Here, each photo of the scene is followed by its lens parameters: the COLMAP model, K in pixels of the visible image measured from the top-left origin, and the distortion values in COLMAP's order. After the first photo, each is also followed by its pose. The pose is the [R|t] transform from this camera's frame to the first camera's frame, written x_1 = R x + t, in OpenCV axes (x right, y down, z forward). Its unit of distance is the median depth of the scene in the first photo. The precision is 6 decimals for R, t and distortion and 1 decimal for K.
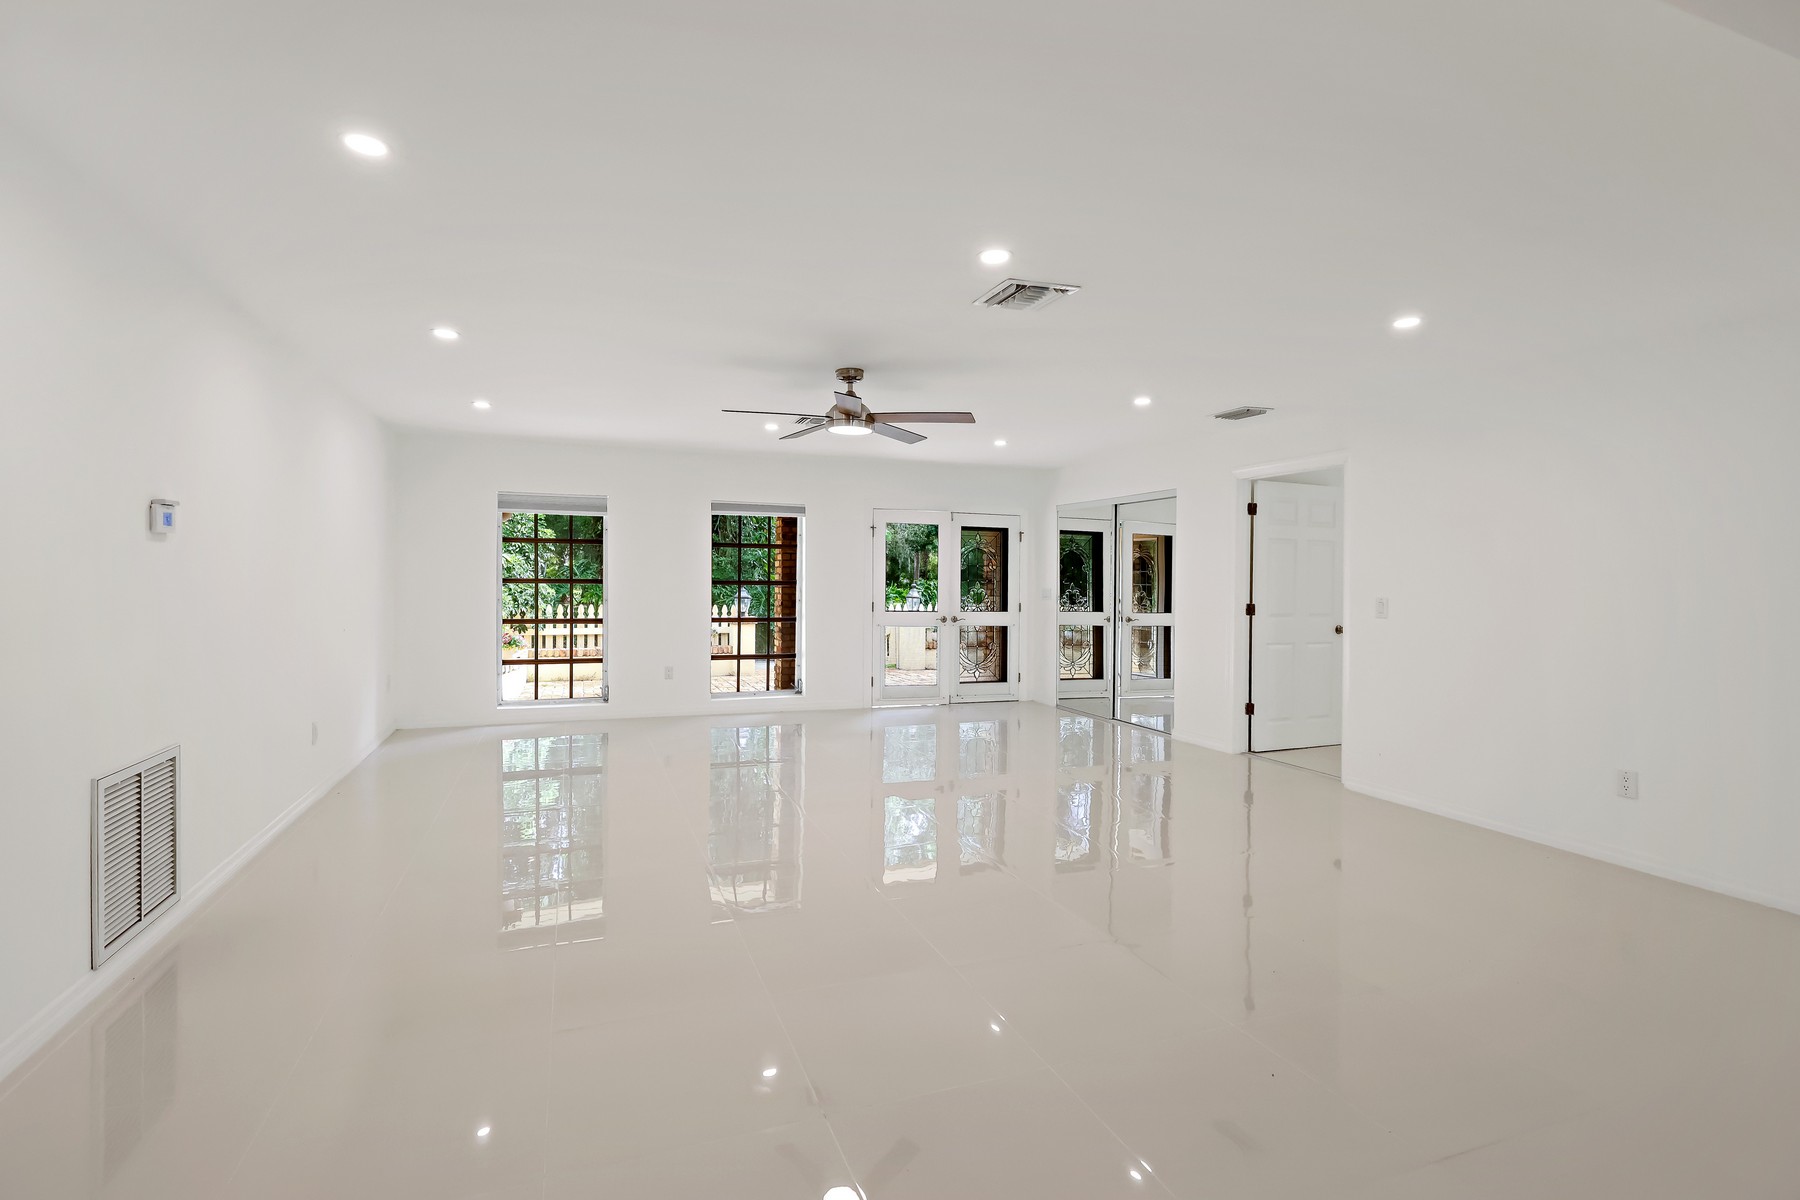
lens RADIAL K [[836.7, 0, 900.0], [0, 836.7, 600.0], [0, 0, 1]] dist [-0.000124, 0.000894]
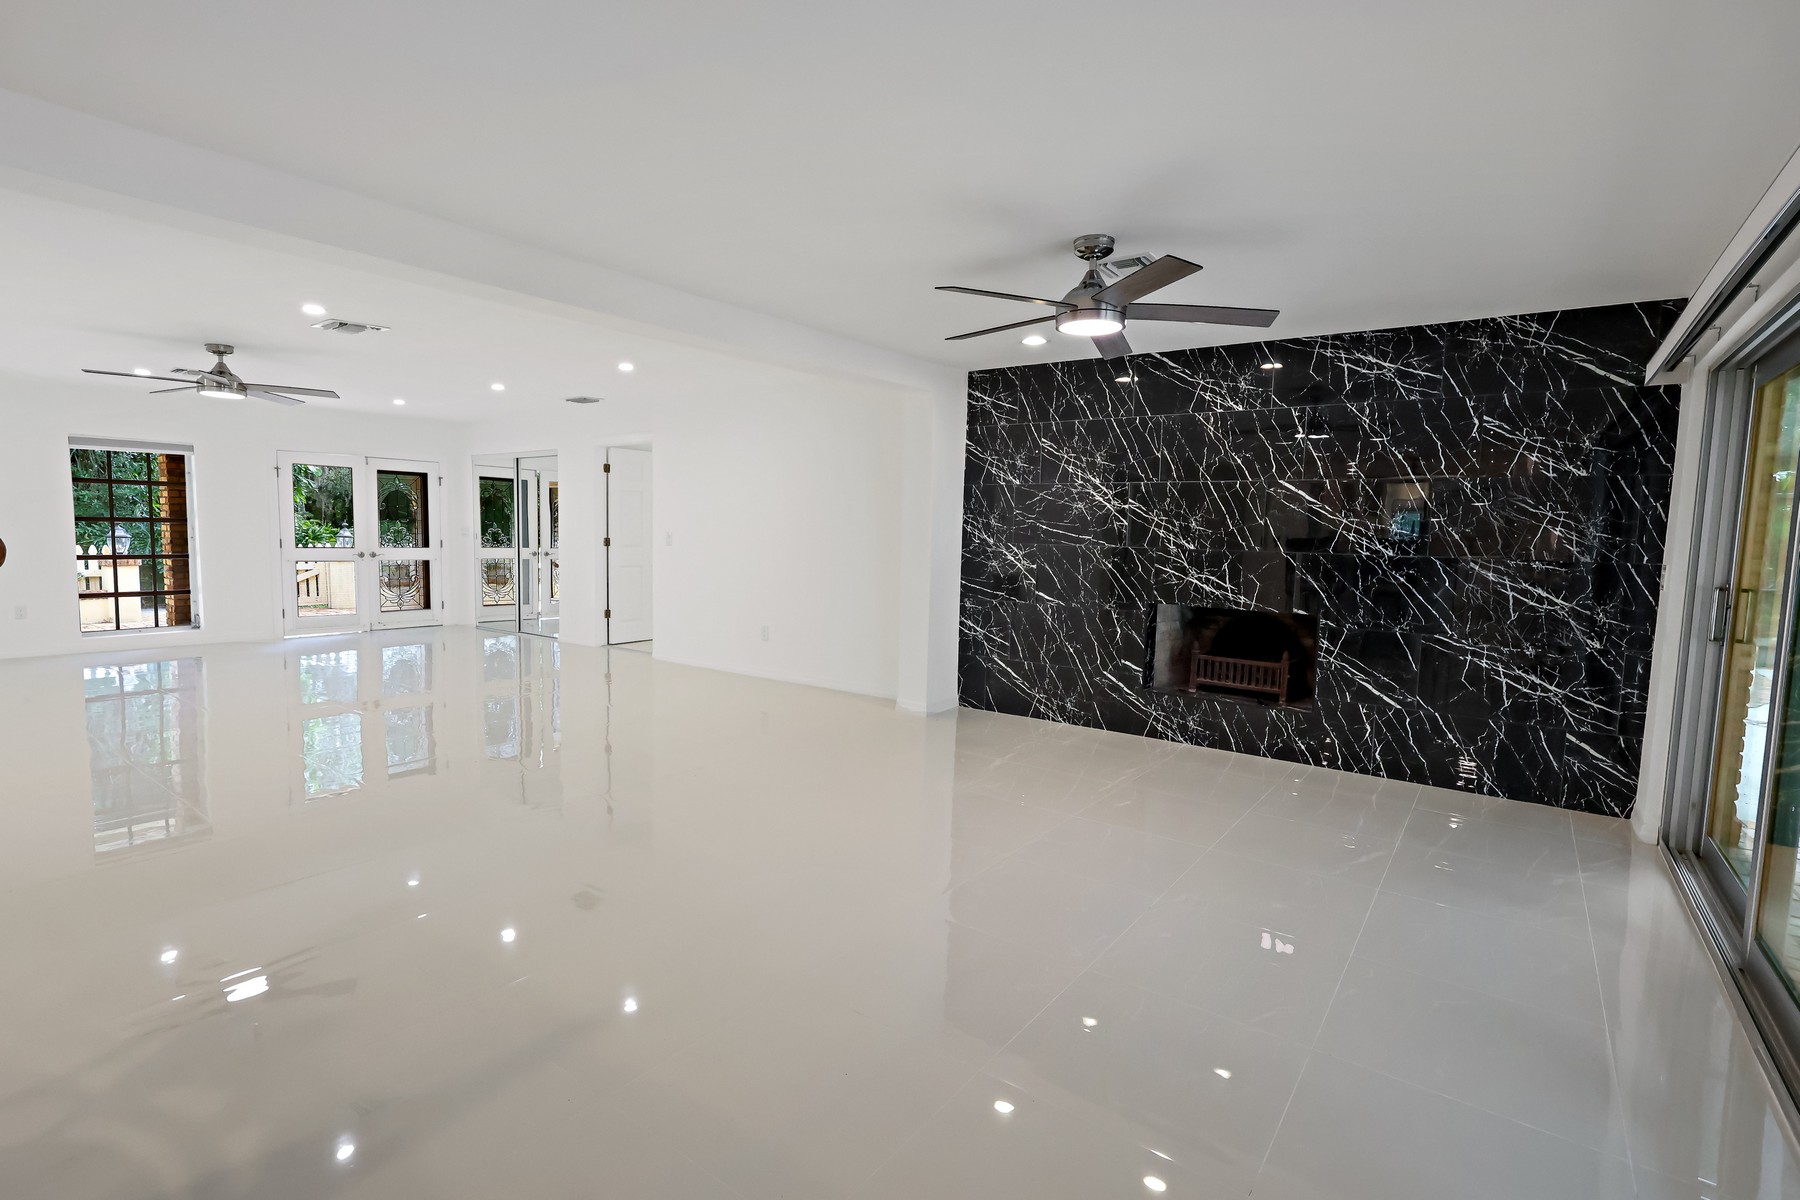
lens RADIAL K [[855.8, 0, 900.0], [0, 855.8, 600.0], [0, 0, 1]] dist [-0.001430, 0.000779]
pose [[0.851485, -0.039104, 0.522918, 0.063675], [0.004900, 0.997765, 0.066634, 0.010859], [-0.524356, -0.054175, 0.849774, -0.327062]]
